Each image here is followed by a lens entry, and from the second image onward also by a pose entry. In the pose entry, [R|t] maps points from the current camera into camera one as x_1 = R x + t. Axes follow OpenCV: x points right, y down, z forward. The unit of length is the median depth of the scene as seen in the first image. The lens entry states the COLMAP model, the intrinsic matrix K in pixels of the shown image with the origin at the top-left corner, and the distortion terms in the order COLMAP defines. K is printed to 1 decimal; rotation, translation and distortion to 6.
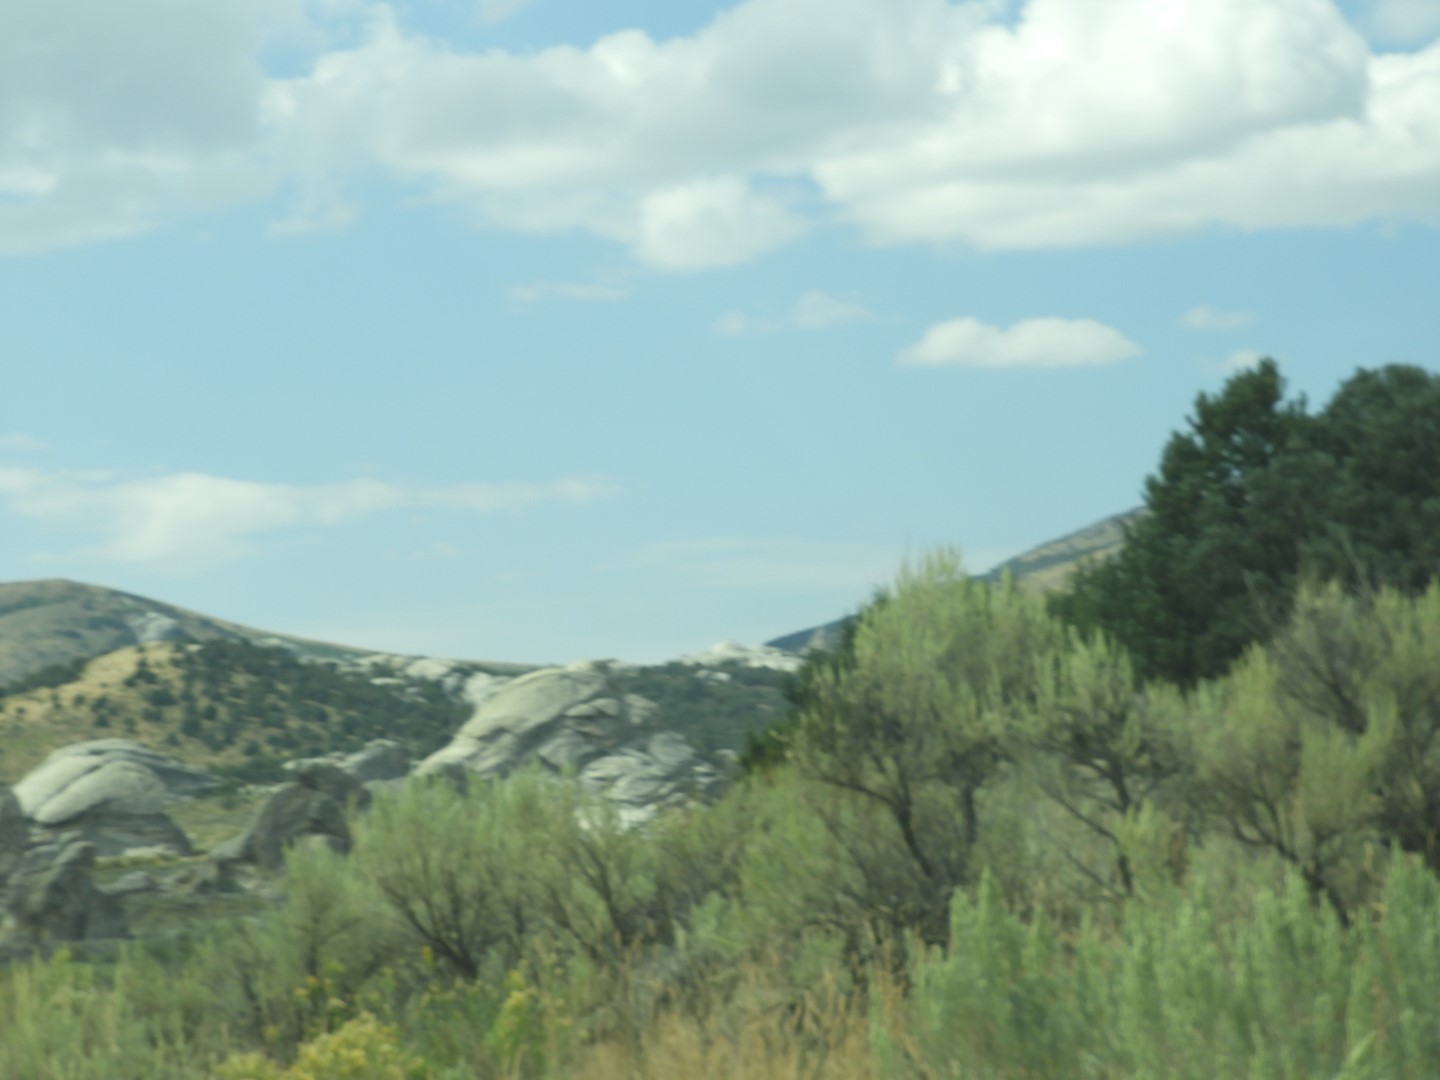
lens RADIAL K [[5793.3, 0, 720.0], [0, 5793.3, 540.0], [0, 0, 1]] dist [0.142545, 0.195399]
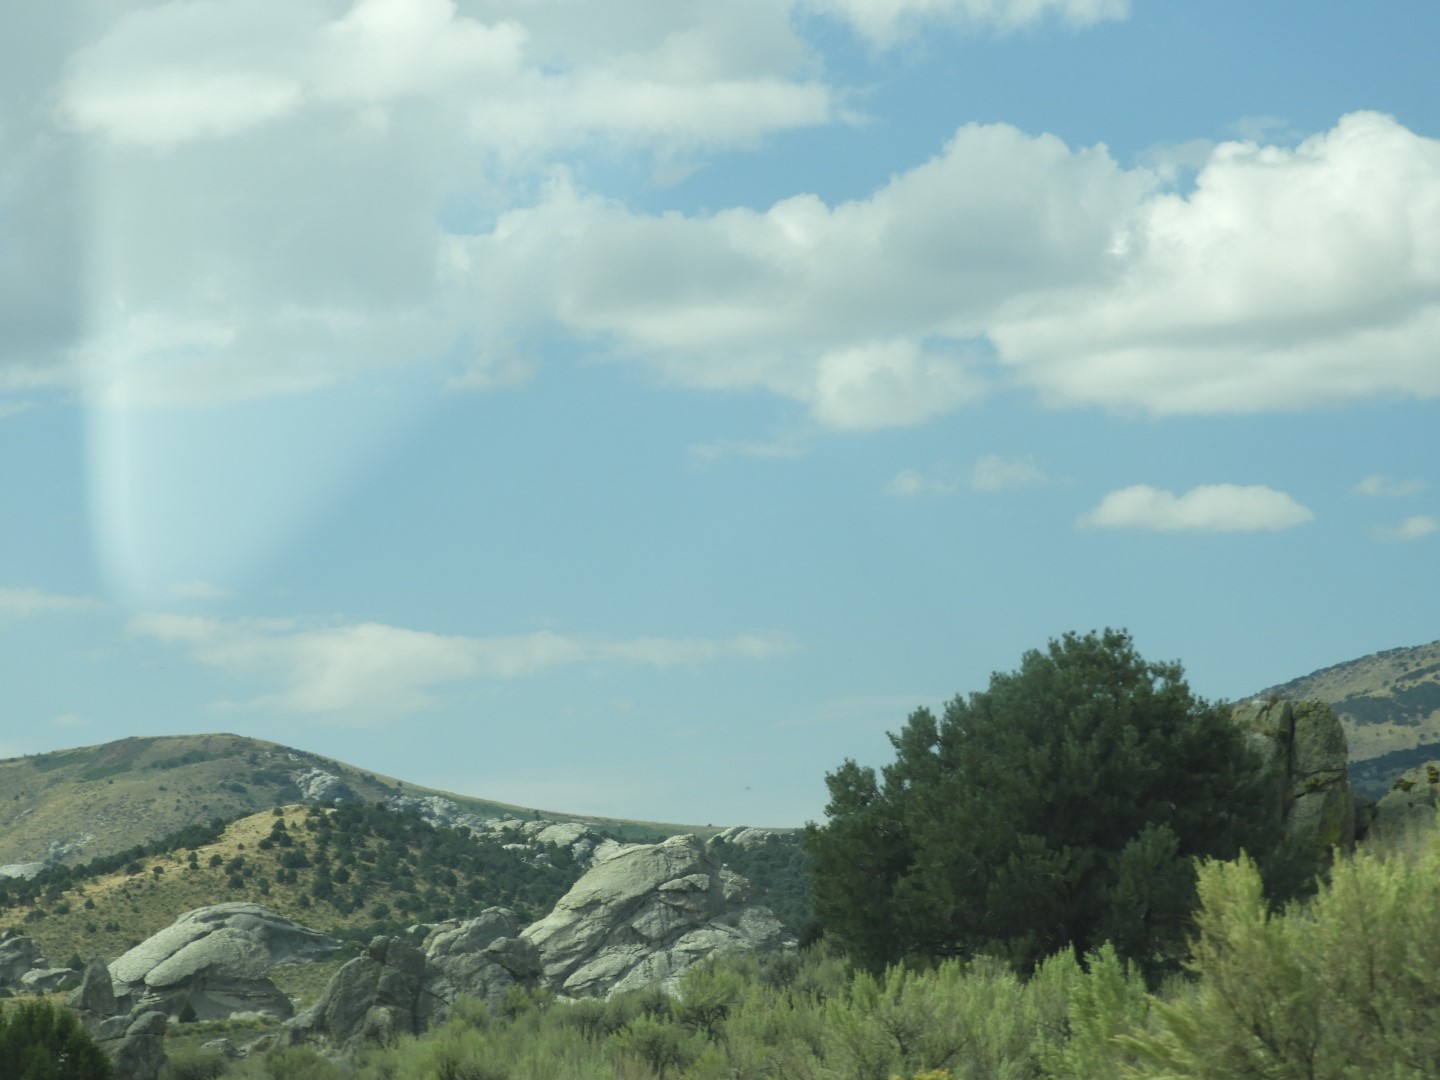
lens RADIAL K [[5844.8, 0, 720.0], [0, 5844.8, 540.0], [0, 0, 1]] dist [0.117462, 0.184020]
pose [[0.999348, 0.012859, -0.033741, 0.013076], [-0.013738, 0.999569, -0.025943, -0.003640], [0.033393, 0.026390, 0.999094, -0.033503]]
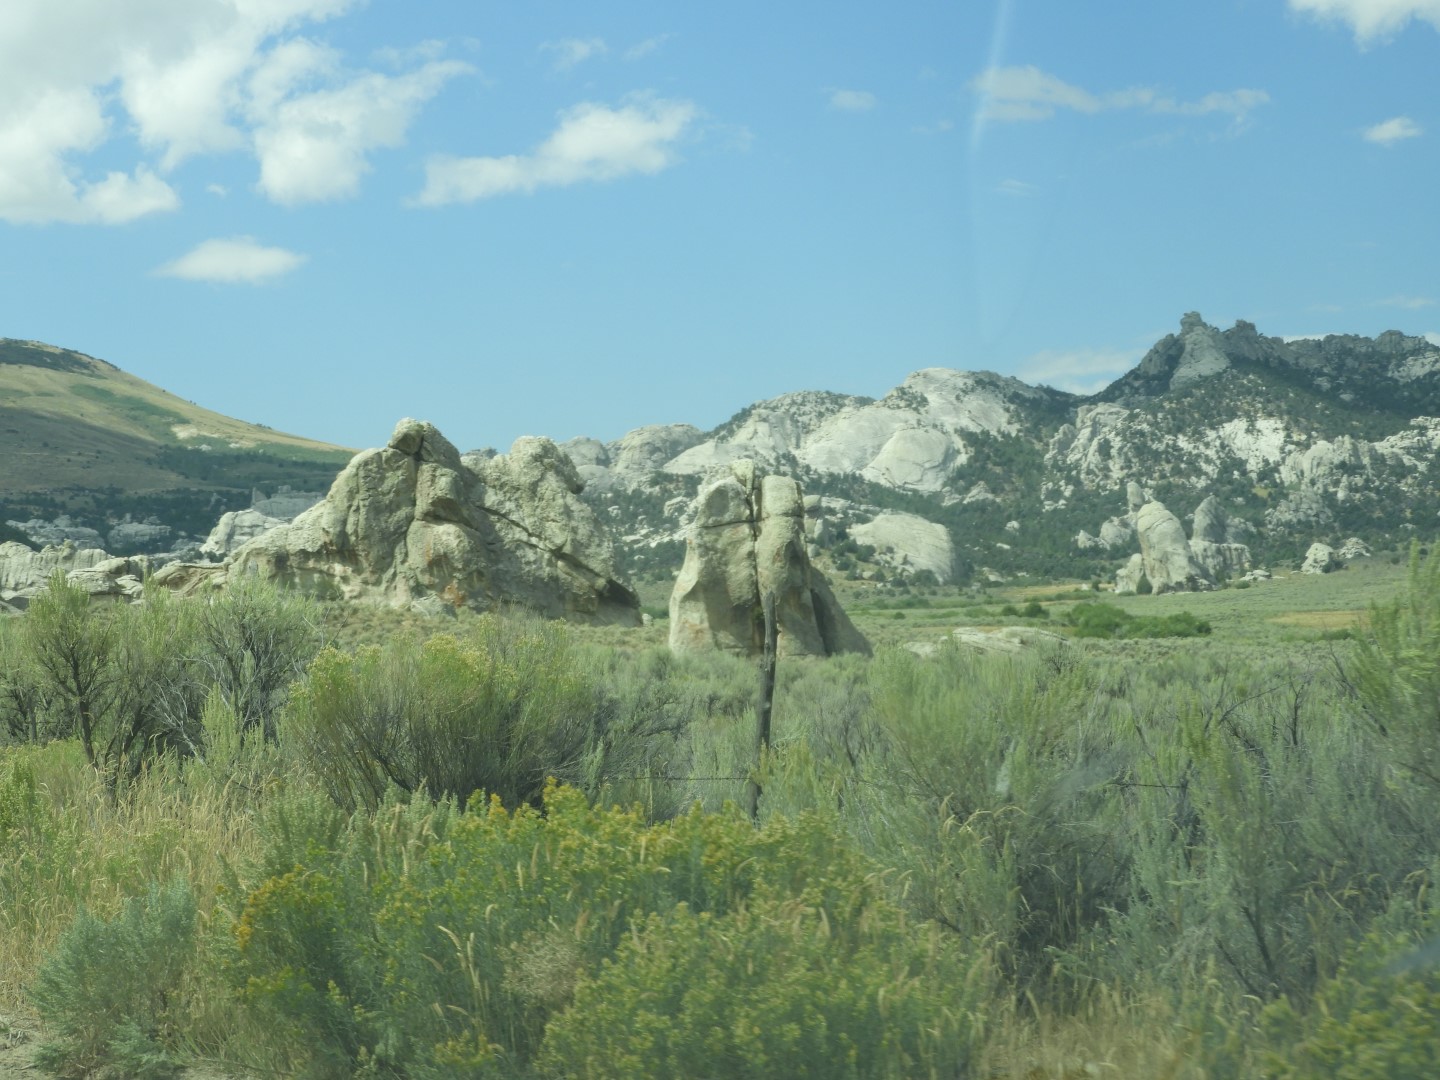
lens RADIAL K [[2704.3, 0, 720.0], [0, 2704.3, 540.0], [0, 0, 1]] dist [-0.120858, 0.608988]
pose [[0.770356, 0.061354, 0.634656, -0.122923], [-0.061743, 0.997860, -0.021522, 0.028282], [-0.634618, -0.022606, 0.772495, 0.355153]]
